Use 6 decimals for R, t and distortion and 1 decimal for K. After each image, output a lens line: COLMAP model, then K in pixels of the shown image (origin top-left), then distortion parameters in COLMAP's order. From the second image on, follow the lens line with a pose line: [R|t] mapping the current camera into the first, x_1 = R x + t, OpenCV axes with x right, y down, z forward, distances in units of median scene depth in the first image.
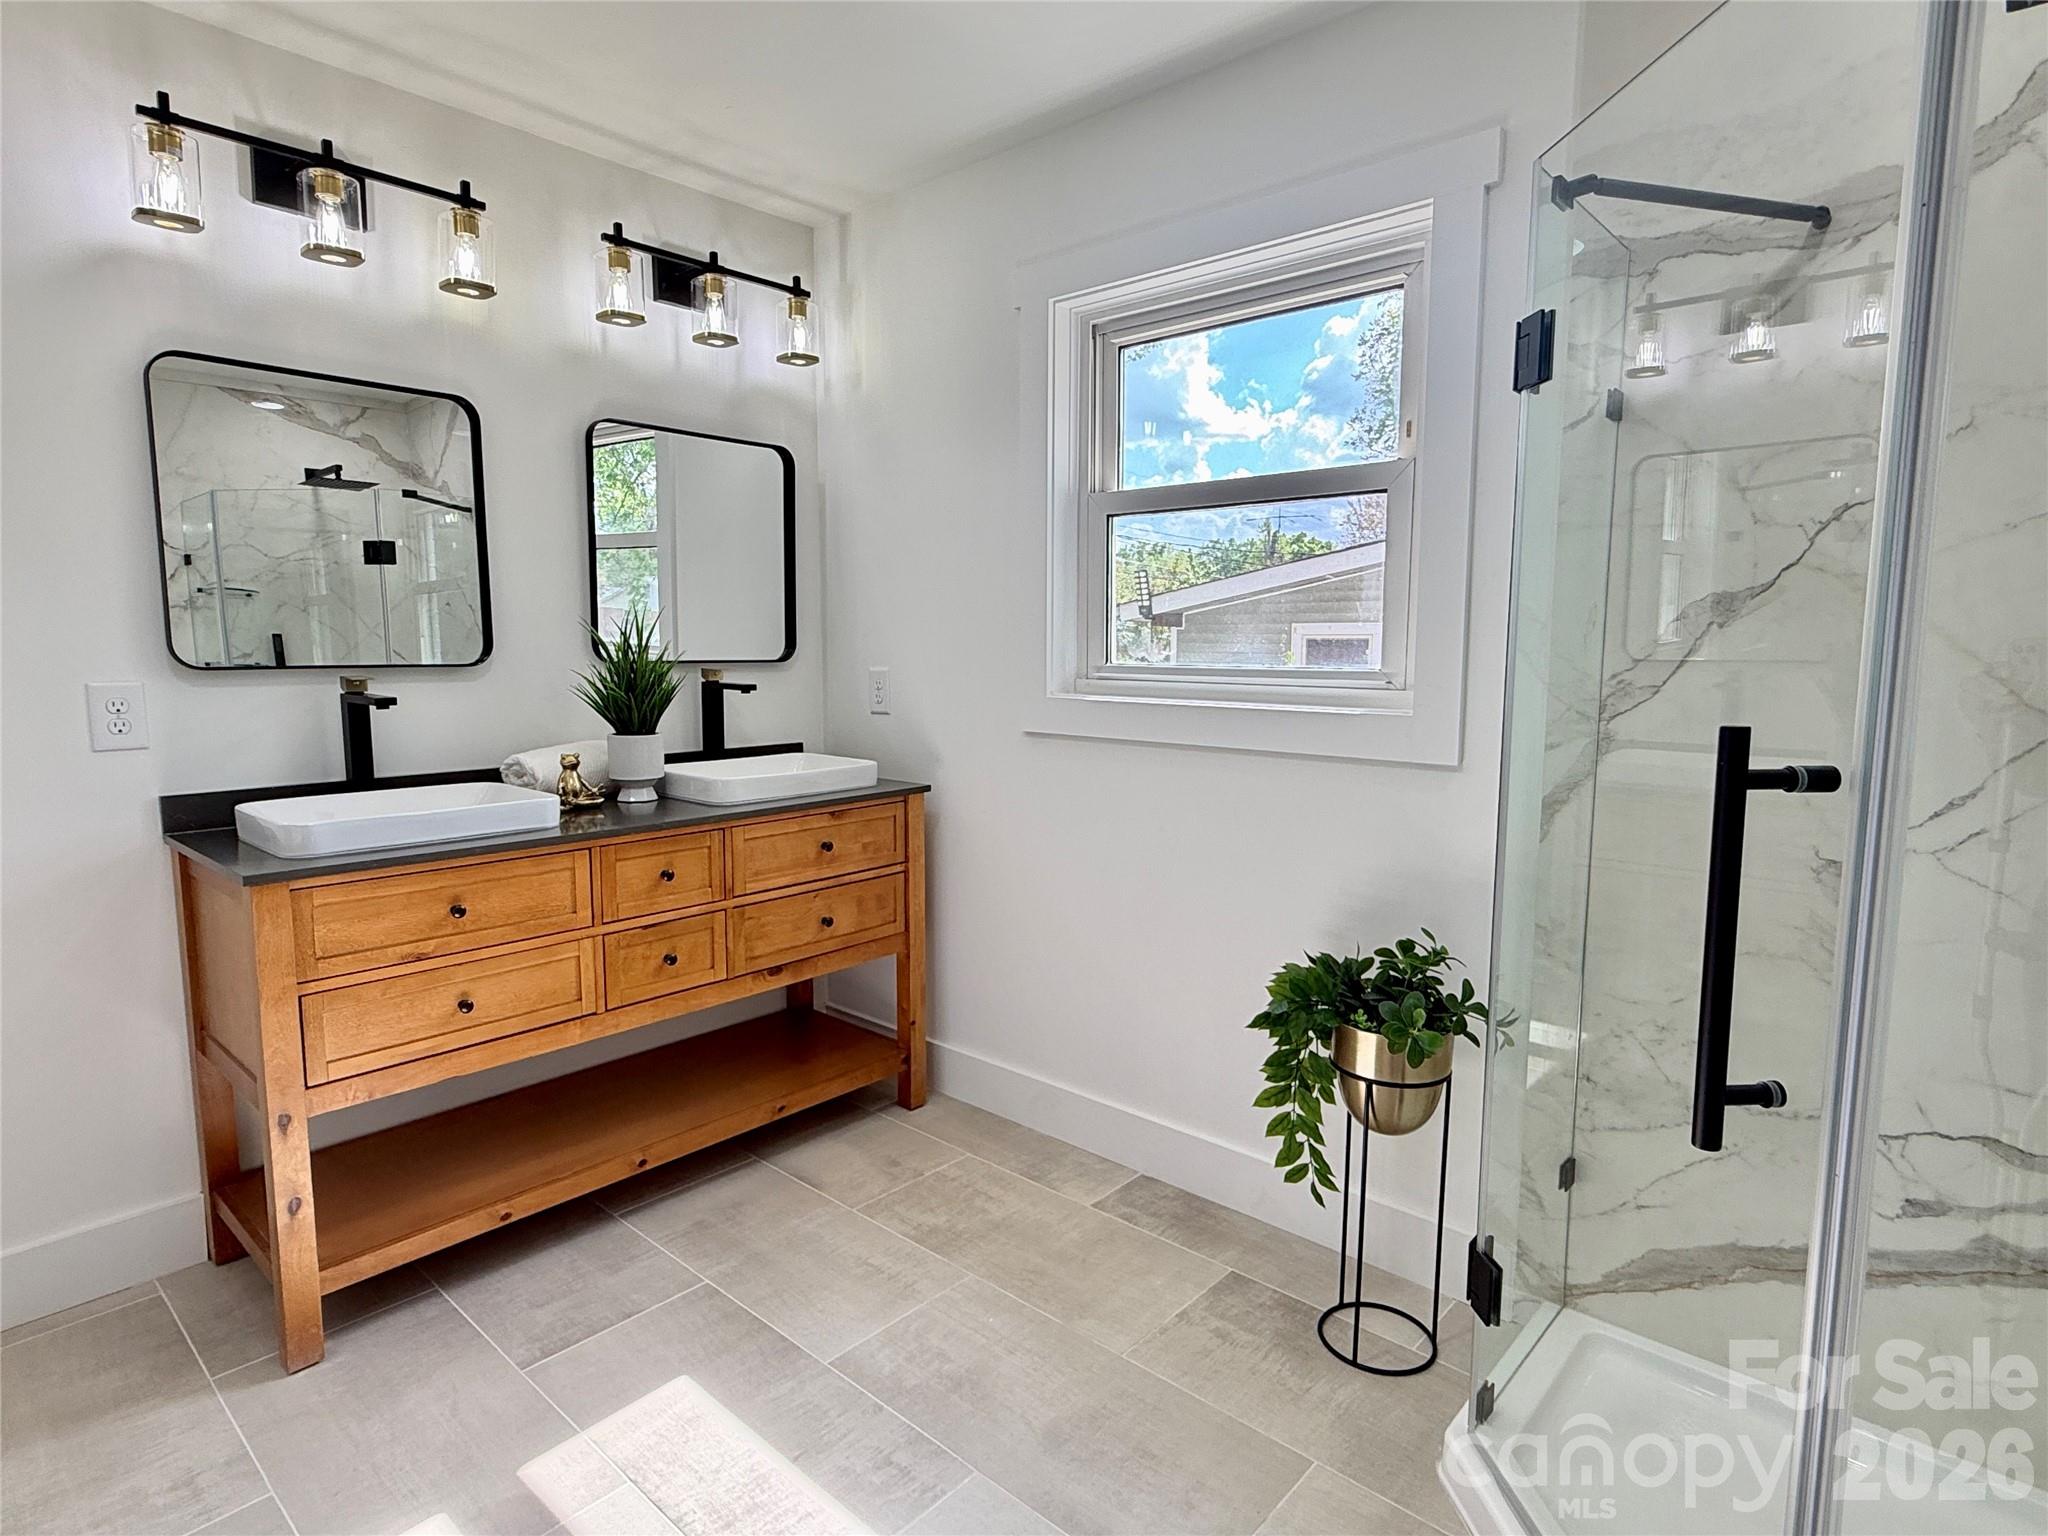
lens RADIAL K [[1116.3, 0, 1016.6], [0, 1116.3, 767.4], [0, 0, 1]] dist [0.002325, -0.000384]
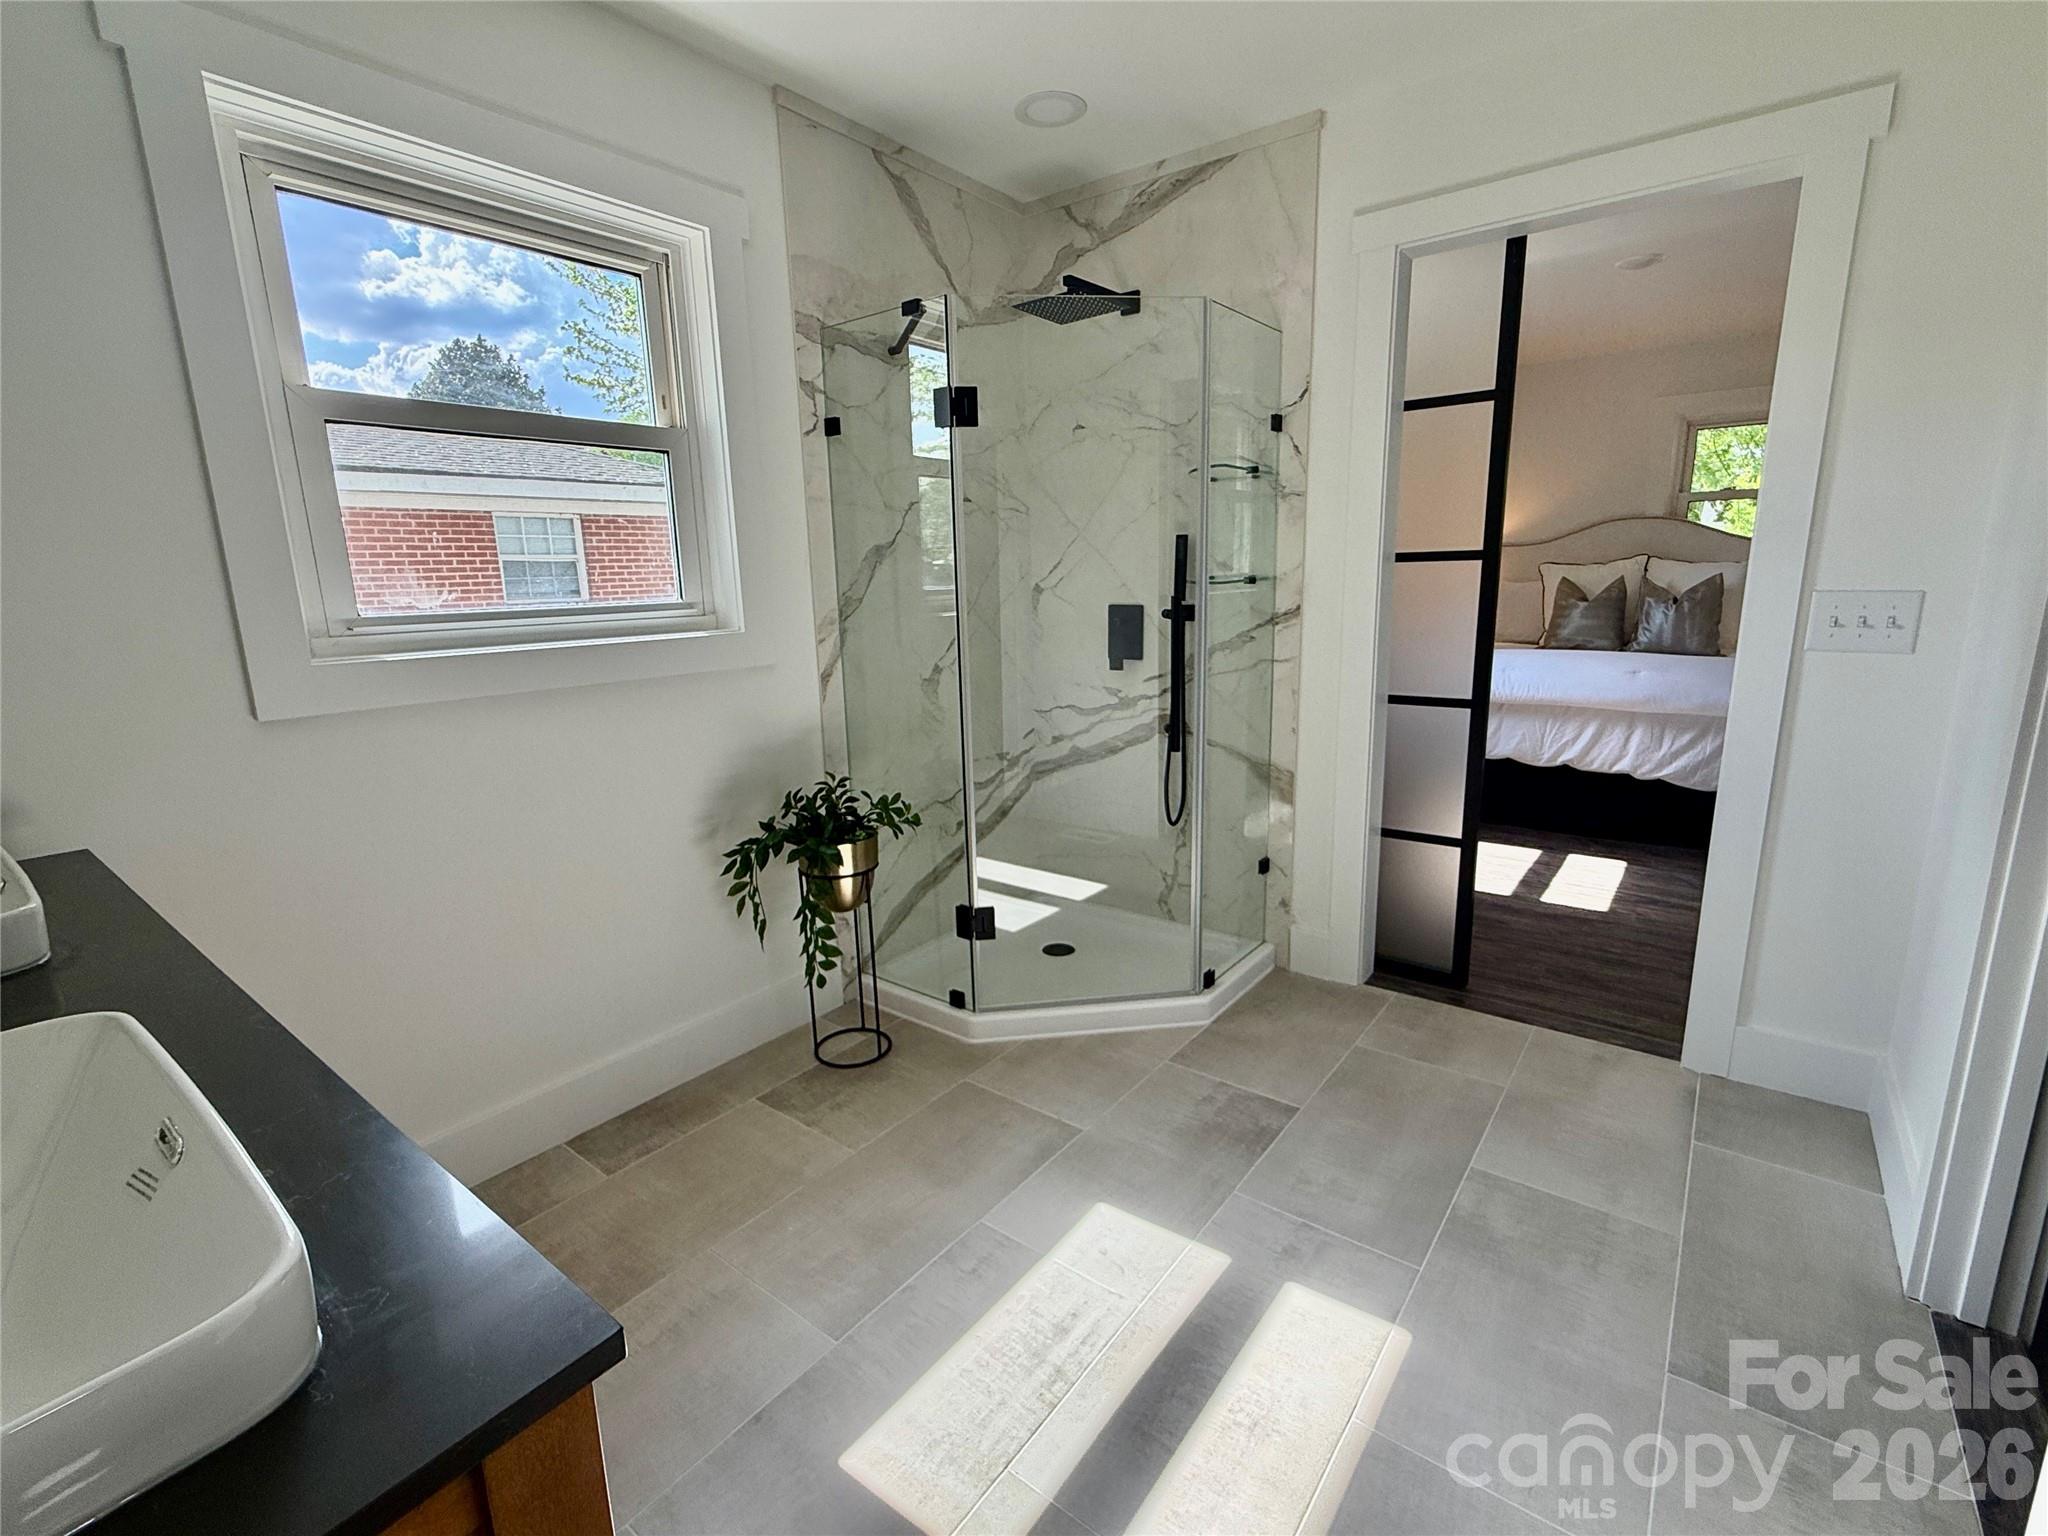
lens RADIAL K [[917.4, 0, 1016.2], [0, 917.4, 768.7], [0, 0, 1]] dist [0.000677, 0.000005]
pose [[-0.064443, -0.207513, 0.976107, -1.007992], [0.143036, 0.966120, 0.214833, -0.099897], [-0.987617, 0.153463, -0.032577, 0.961497]]
